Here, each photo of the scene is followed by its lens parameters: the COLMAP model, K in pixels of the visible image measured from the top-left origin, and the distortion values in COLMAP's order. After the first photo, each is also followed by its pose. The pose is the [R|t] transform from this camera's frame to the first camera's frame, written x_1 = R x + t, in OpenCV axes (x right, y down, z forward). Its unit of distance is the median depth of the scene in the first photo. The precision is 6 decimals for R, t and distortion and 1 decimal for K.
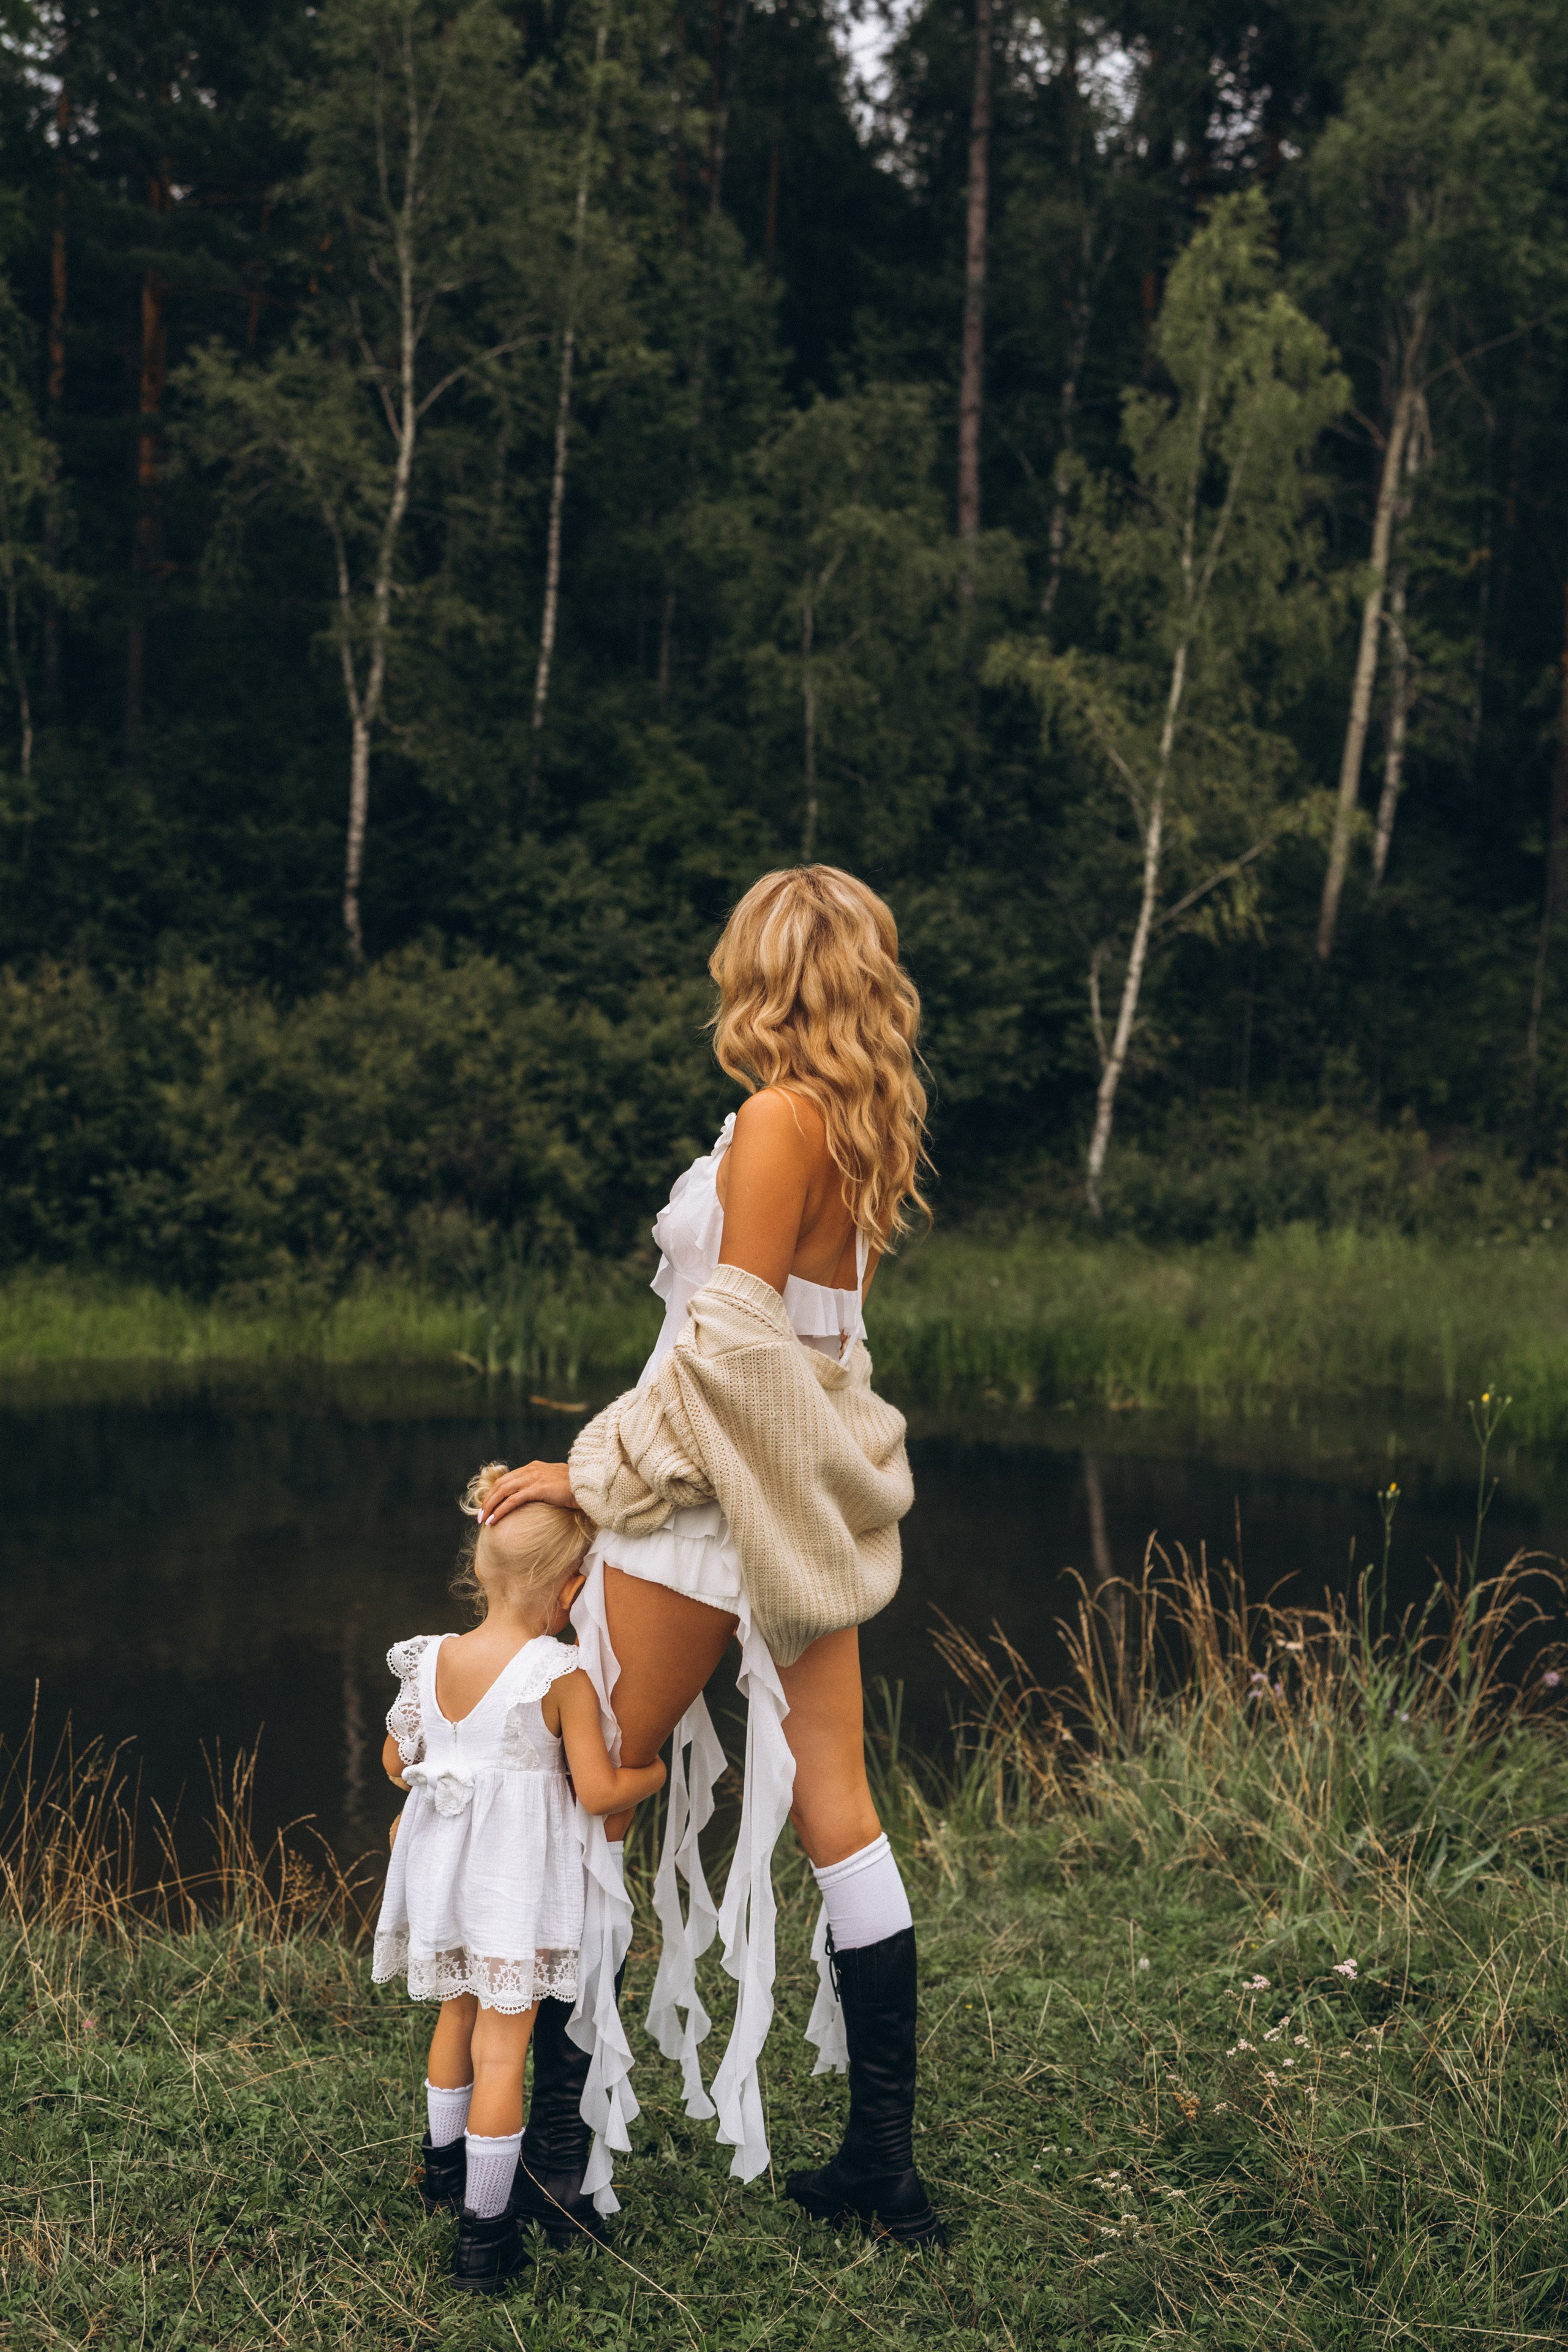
lens RADIAL K [[2509.6, 0, 784.0], [0, 2509.6, 1176.0], [0, 0, 1]] dist [-0.002587, 0.038801]
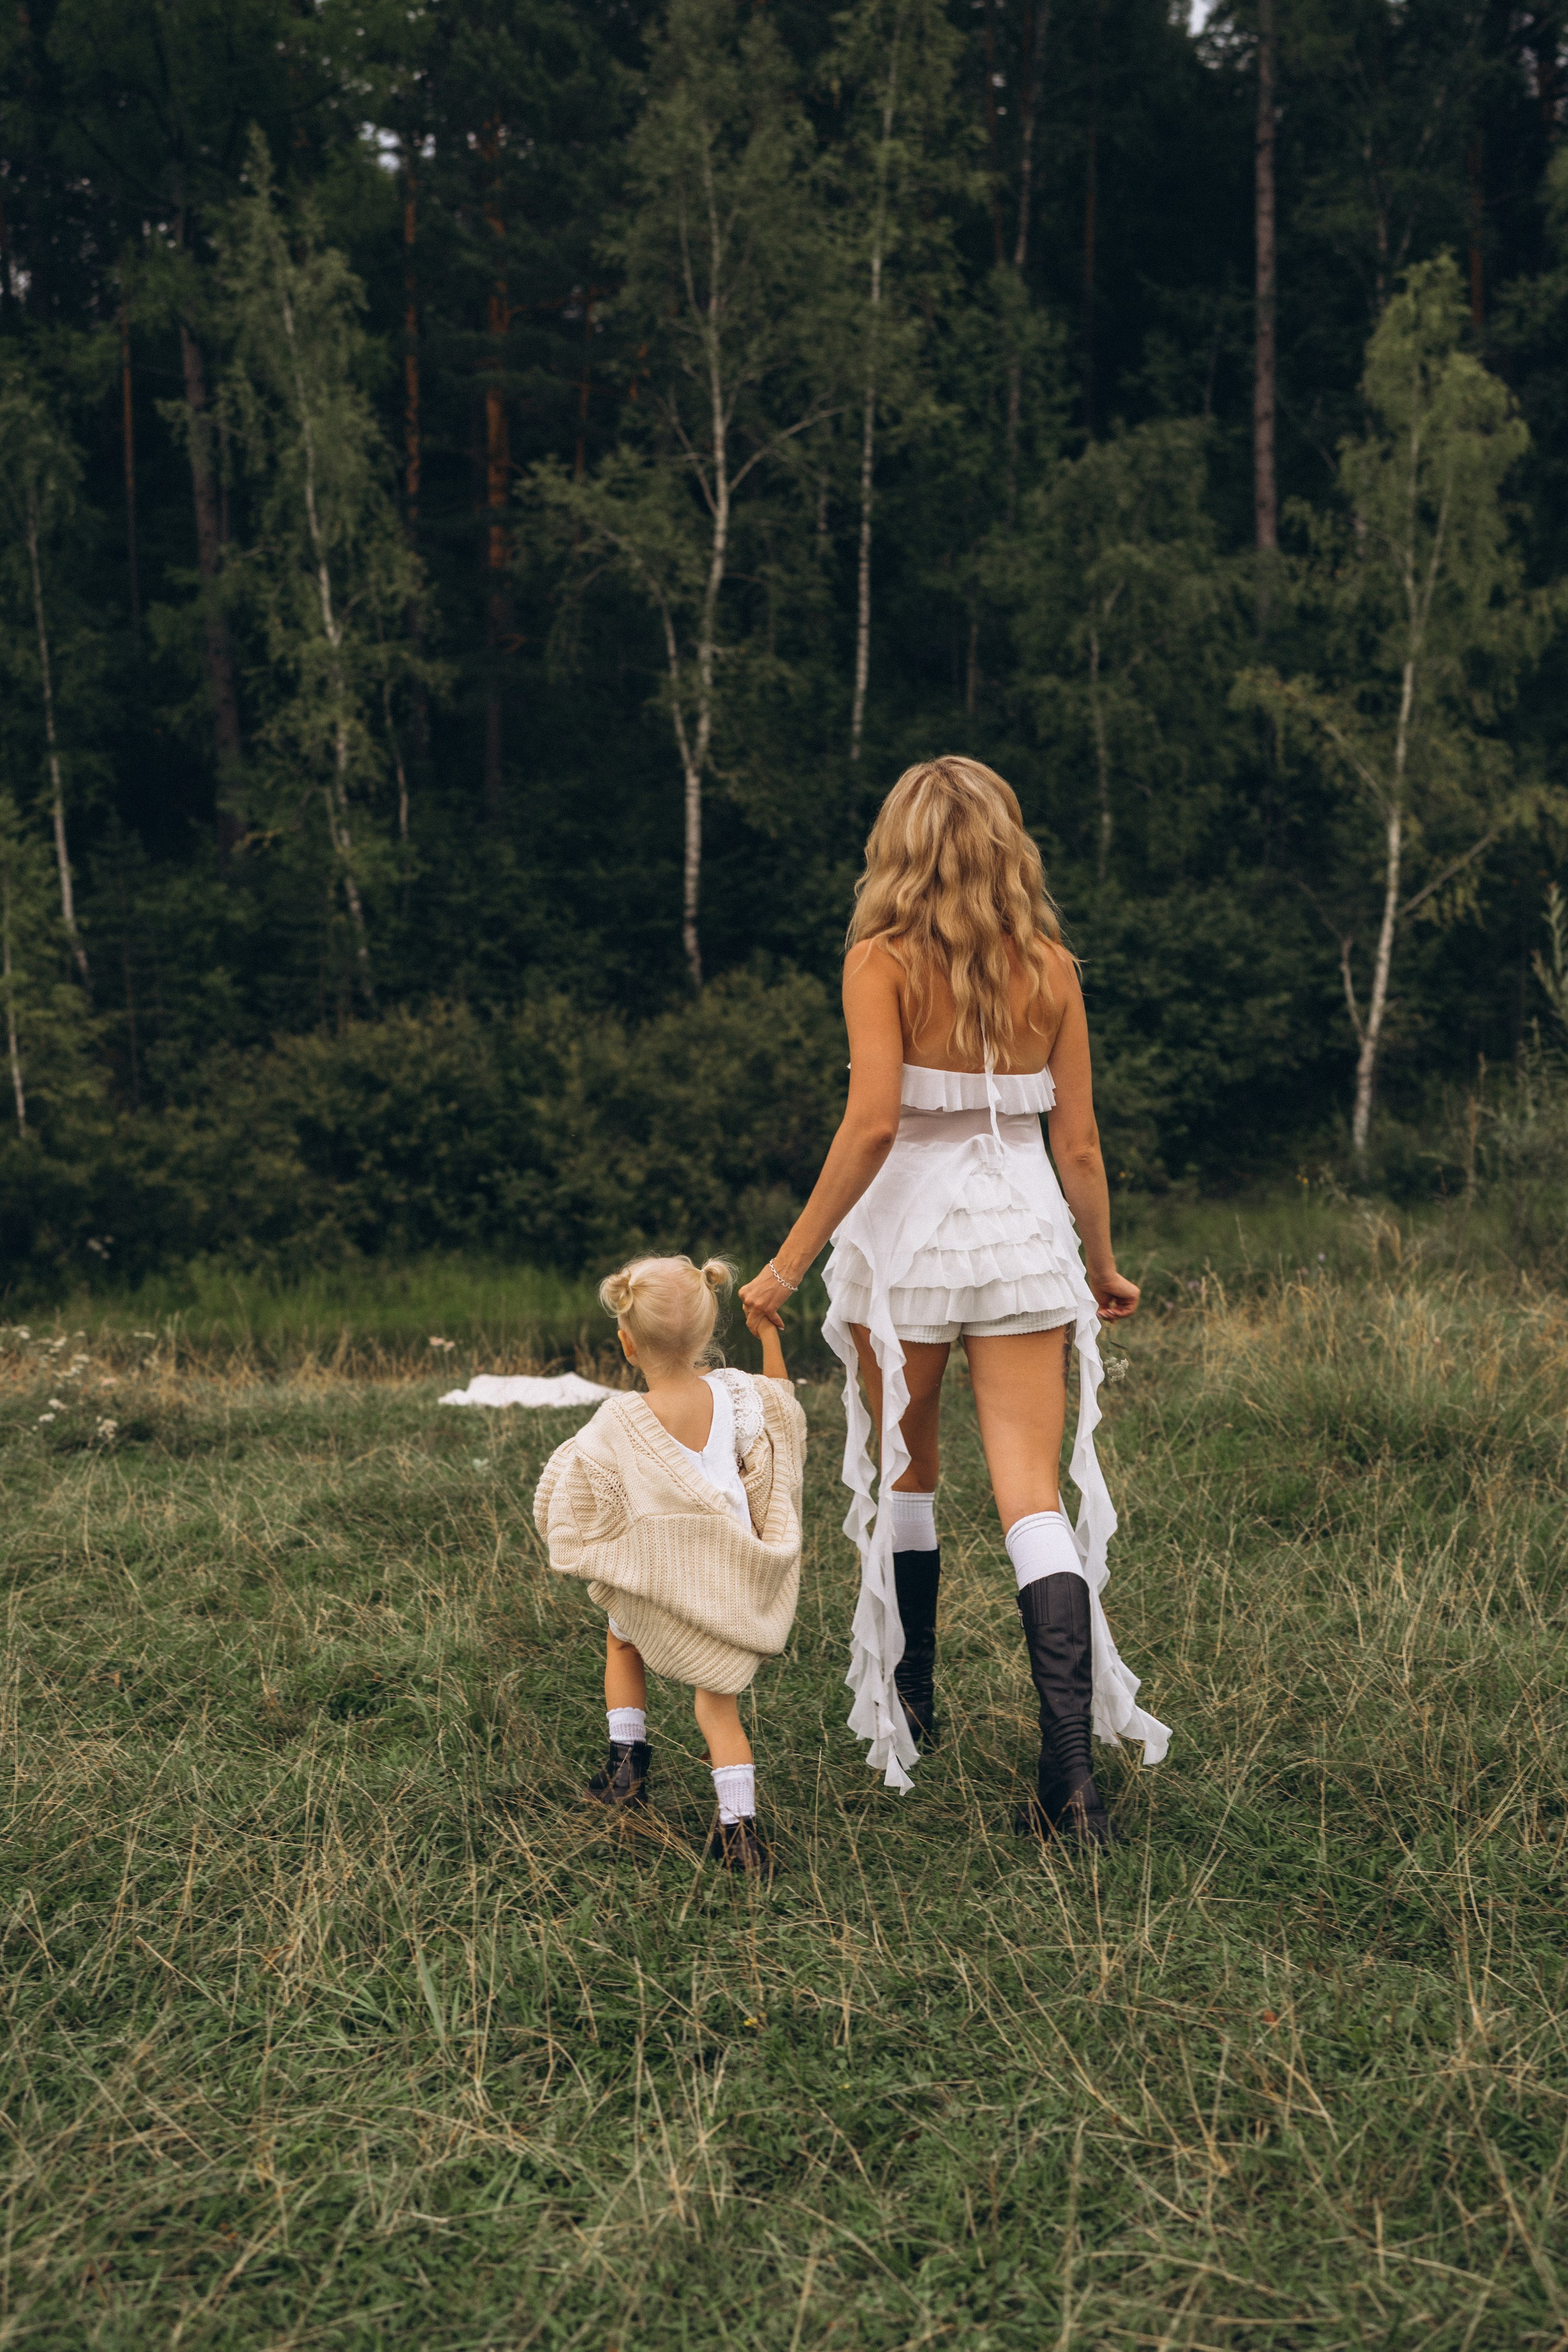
lens RADIAL K [[2798.6, 0, 721.9], [0, 2798.6, 1299.3], [0, 0, 1]] dist [0.003462, 0.033298]
pose [[0.983794, -0.032677, -0.176298, 0.062179], [0.038835, 0.998746, 0.031591, 0.017850], [0.175045, -0.037925, 0.983830, -0.256099]]
